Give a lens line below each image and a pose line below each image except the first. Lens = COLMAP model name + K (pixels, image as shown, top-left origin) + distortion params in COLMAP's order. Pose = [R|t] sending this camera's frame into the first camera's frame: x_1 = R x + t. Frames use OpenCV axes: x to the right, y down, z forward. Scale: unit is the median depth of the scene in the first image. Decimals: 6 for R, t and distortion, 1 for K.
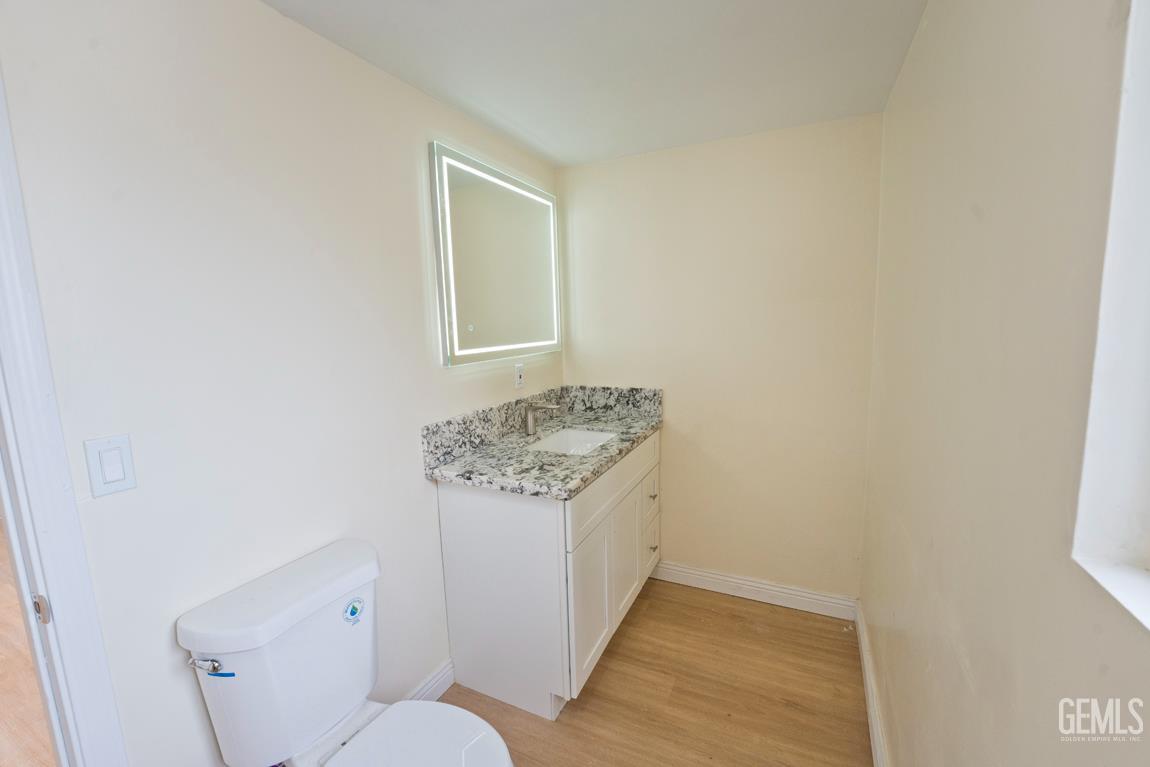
lens RADIAL K [[471.6, 0, 577.5], [0, 471.6, 384.5], [0, 0, 1]] dist [-0.026506, 0.000156]
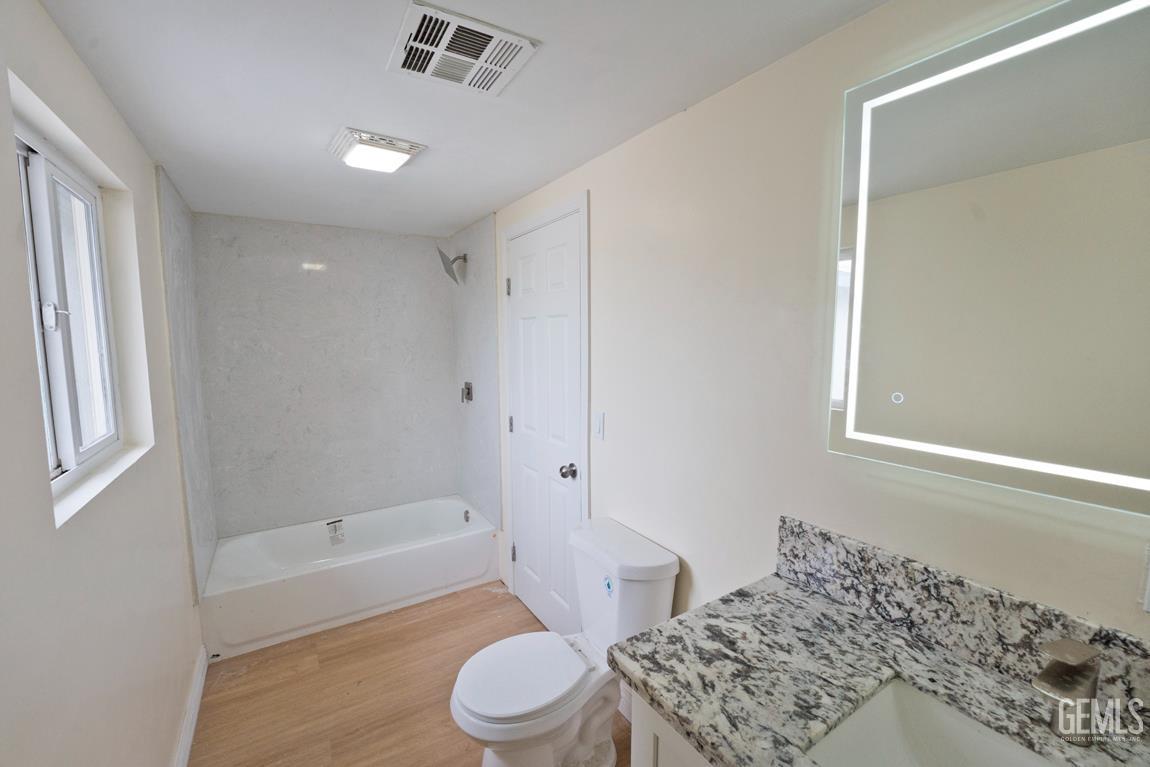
lens RADIAL K [[471.6, 0, 575.6], [0, 471.6, 383.8], [0, 0, 1]] dist [-0.026506, 0.000156]
pose [[-0.530070, 0.110462, -0.840728, 0.406449], [-0.100889, 0.976220, 0.191873, -0.204118], [0.841931, 0.186526, -0.506321, 0.987695]]
